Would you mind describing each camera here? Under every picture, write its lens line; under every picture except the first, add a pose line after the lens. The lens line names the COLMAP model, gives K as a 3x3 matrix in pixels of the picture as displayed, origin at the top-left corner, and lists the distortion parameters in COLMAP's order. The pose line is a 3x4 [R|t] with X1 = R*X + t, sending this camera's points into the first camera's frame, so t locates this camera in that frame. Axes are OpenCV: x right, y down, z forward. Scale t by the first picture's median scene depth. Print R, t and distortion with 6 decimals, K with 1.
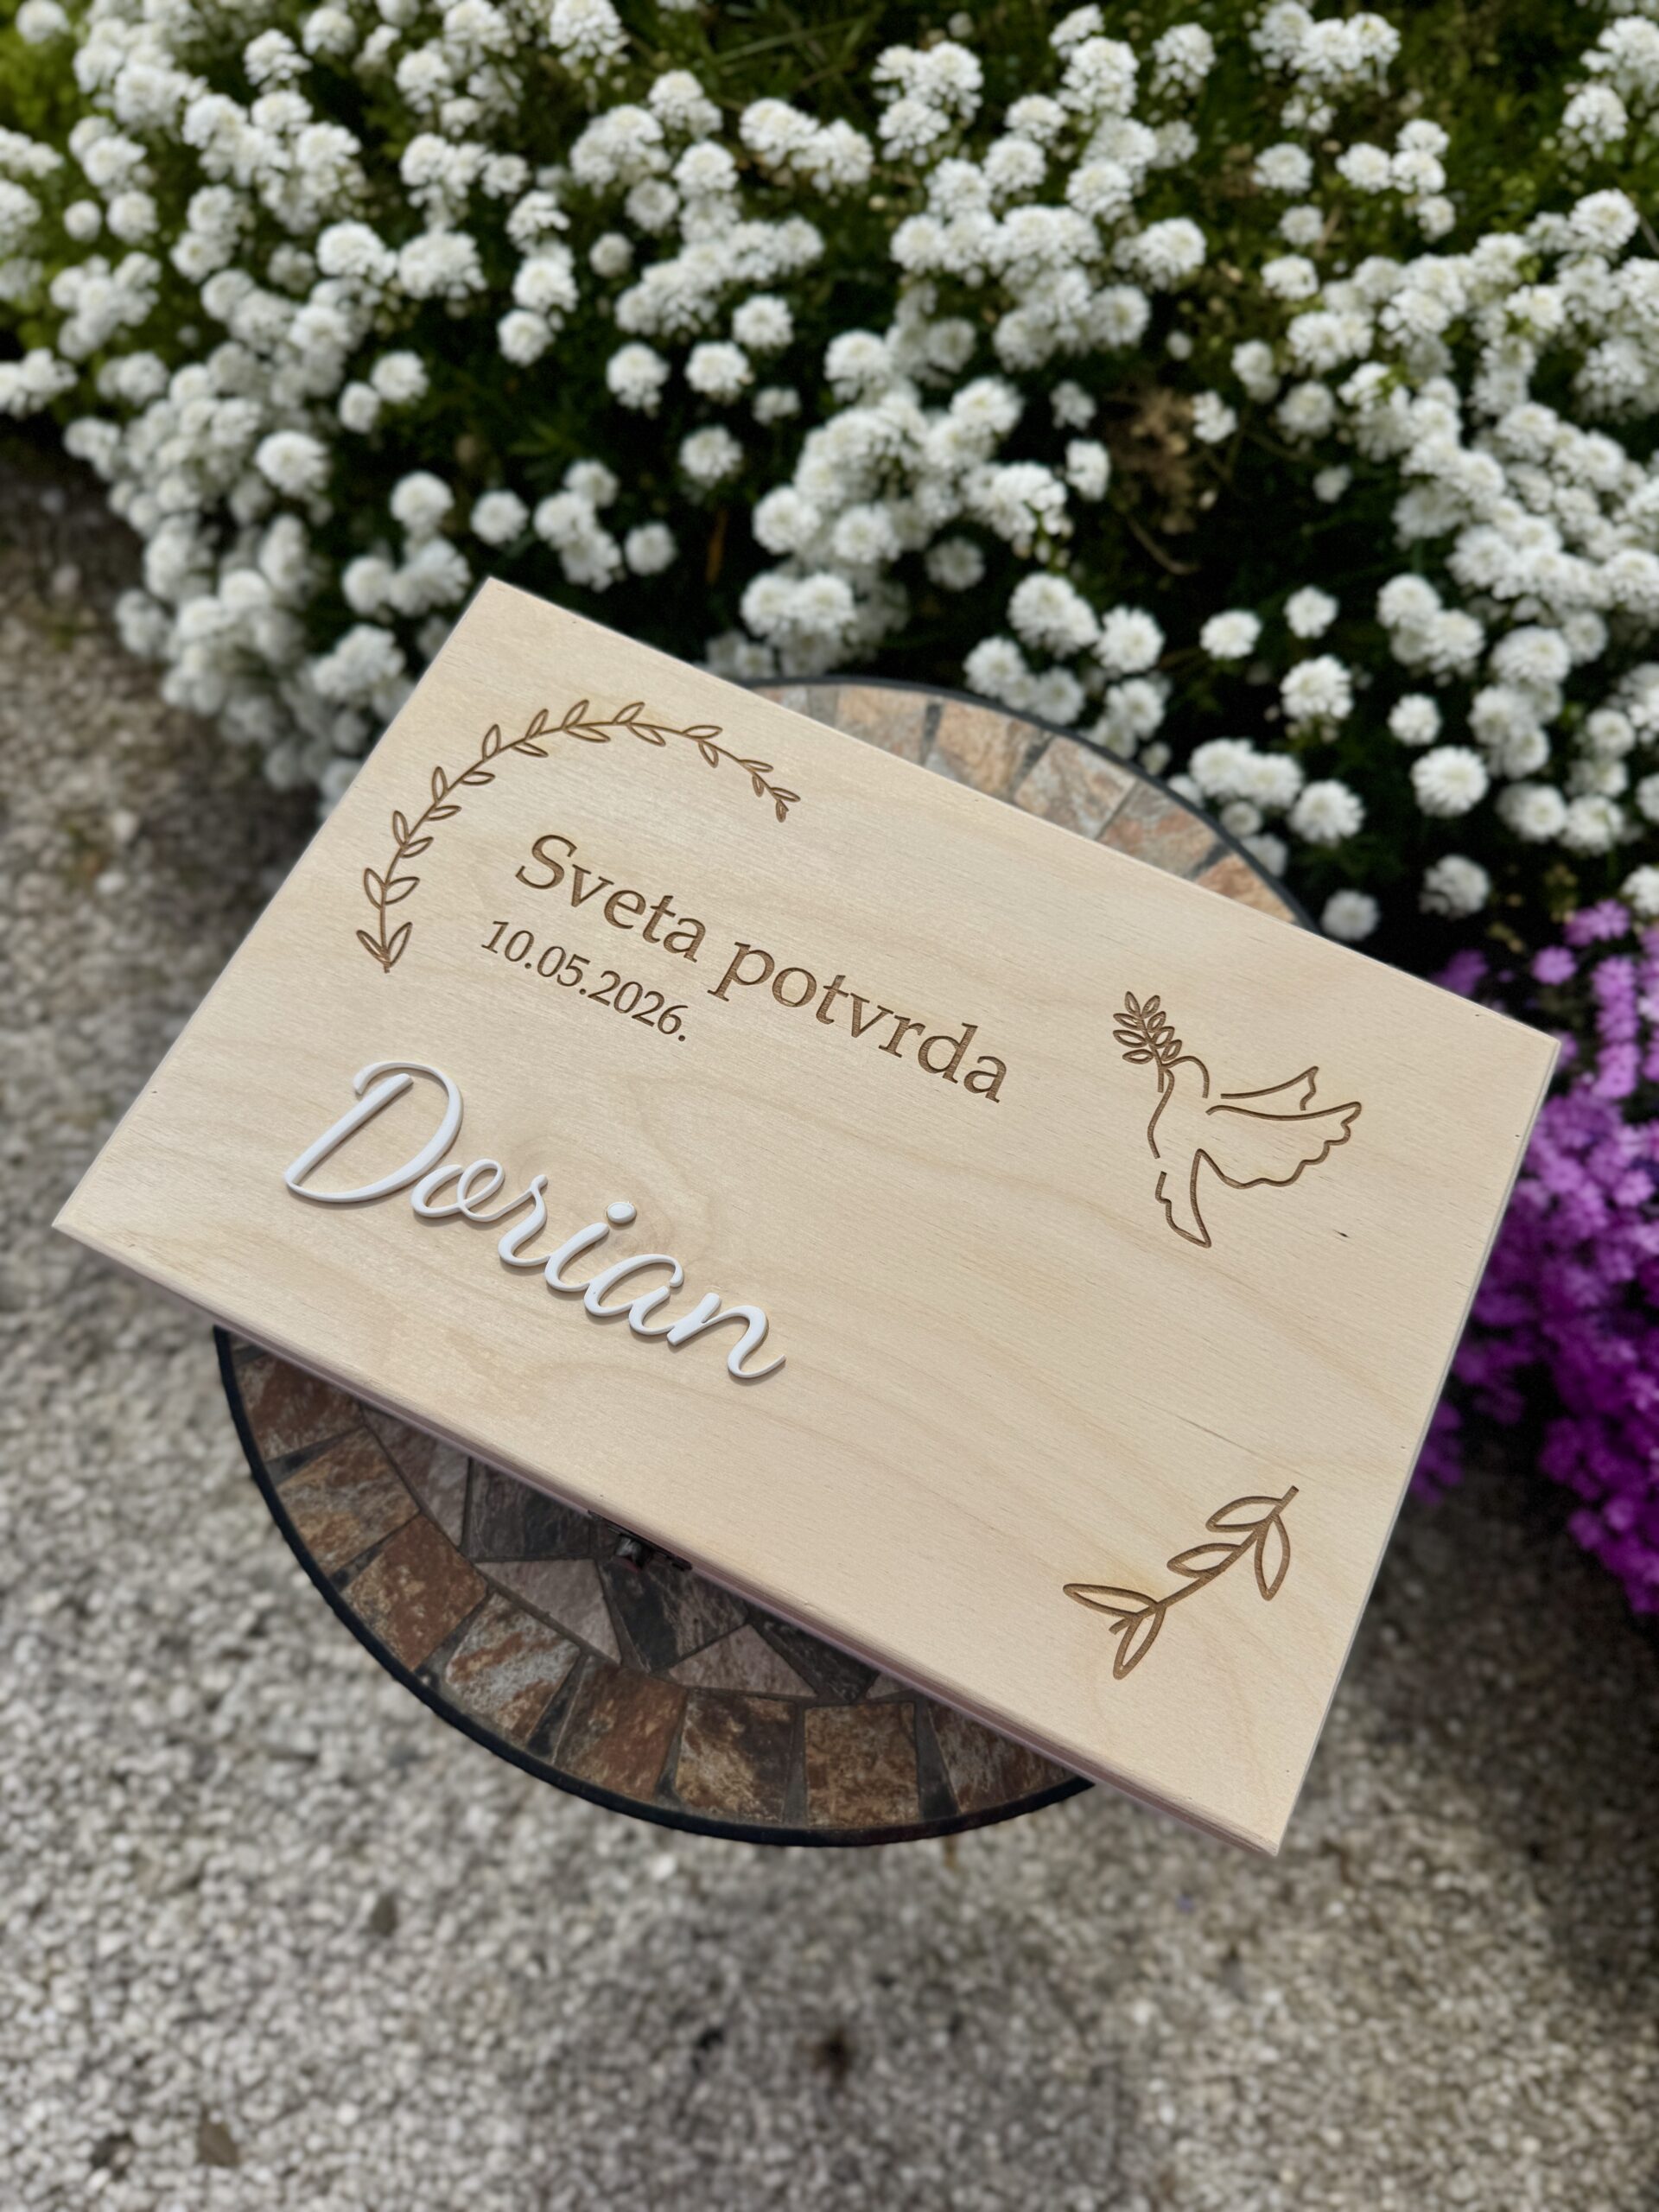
lens RADIAL K [[1568.3, 0, 836.3], [0, 1568.3, 1106.4], [0, 0, 1]] dist [0.002208, -0.020711]
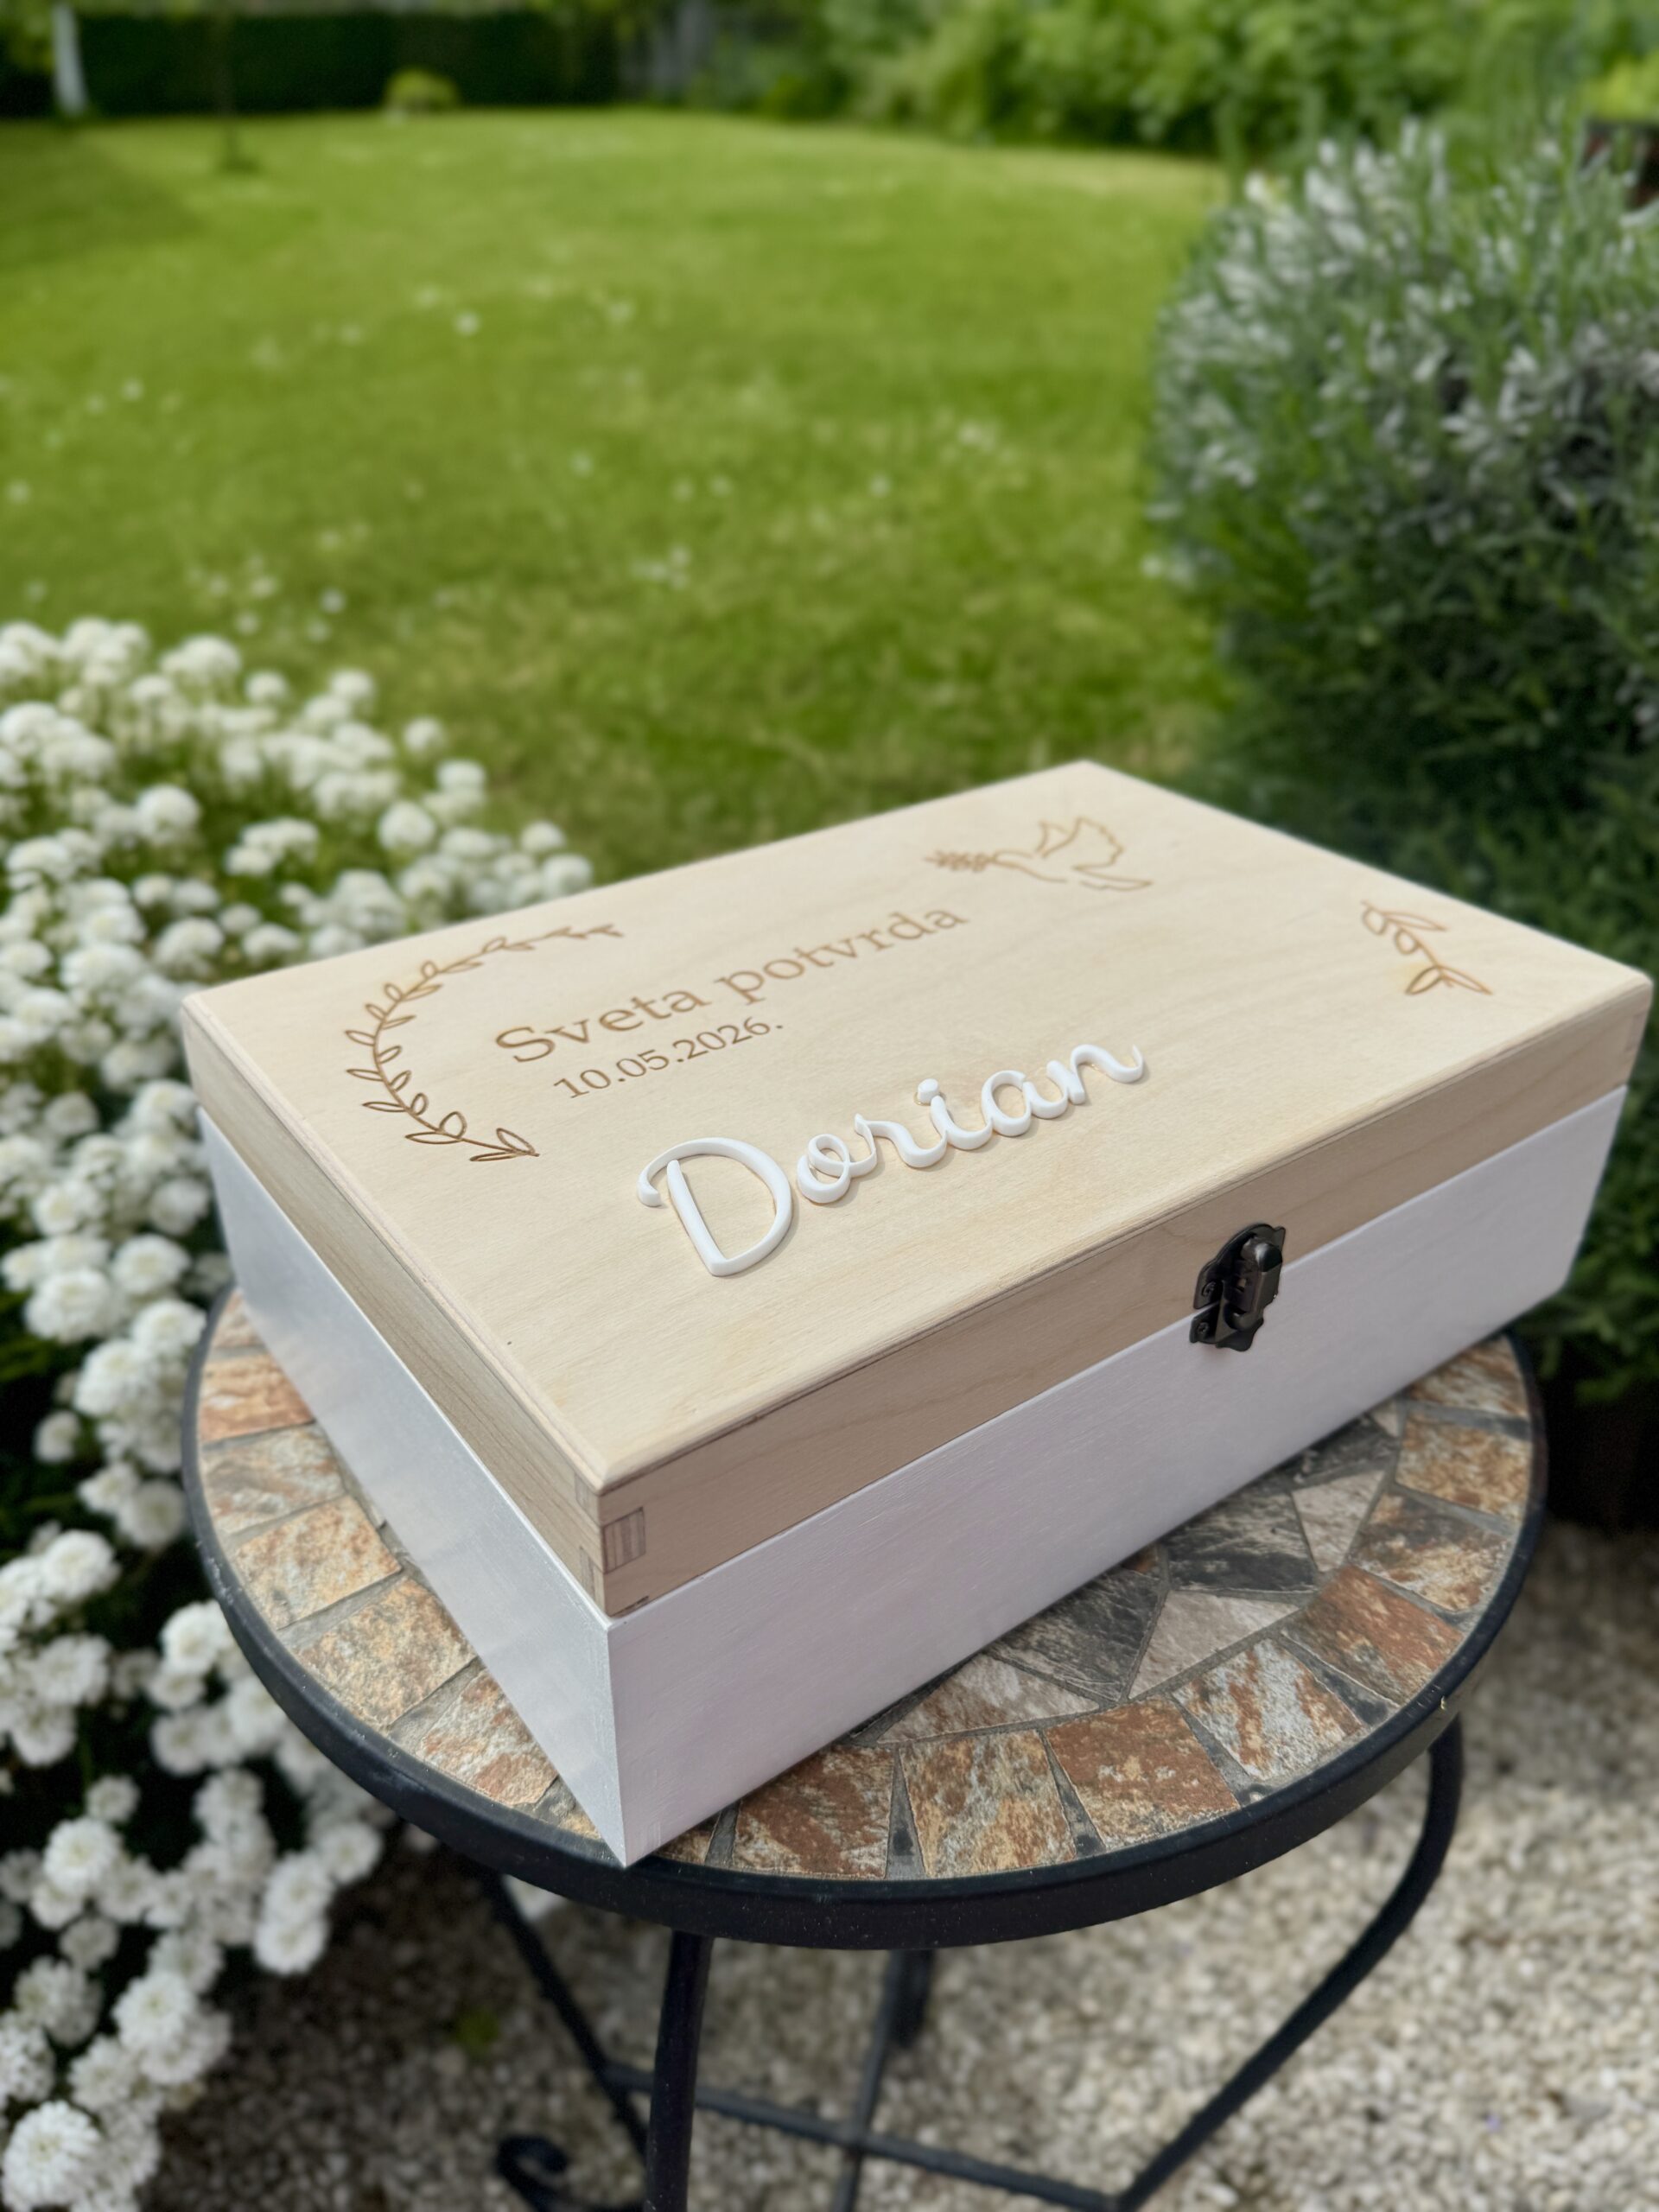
lens RADIAL K [[1568.3, 0, 829.5], [0, 1568.3, 1097.3], [0, 0, 1]] dist [0.002208, -0.020711]
pose [[0.467019, -0.487115, 0.737978, -0.792750], [0.835402, 0.516604, -0.187679, 0.180065], [-0.289821, 0.704158, 0.648201, 0.379499]]
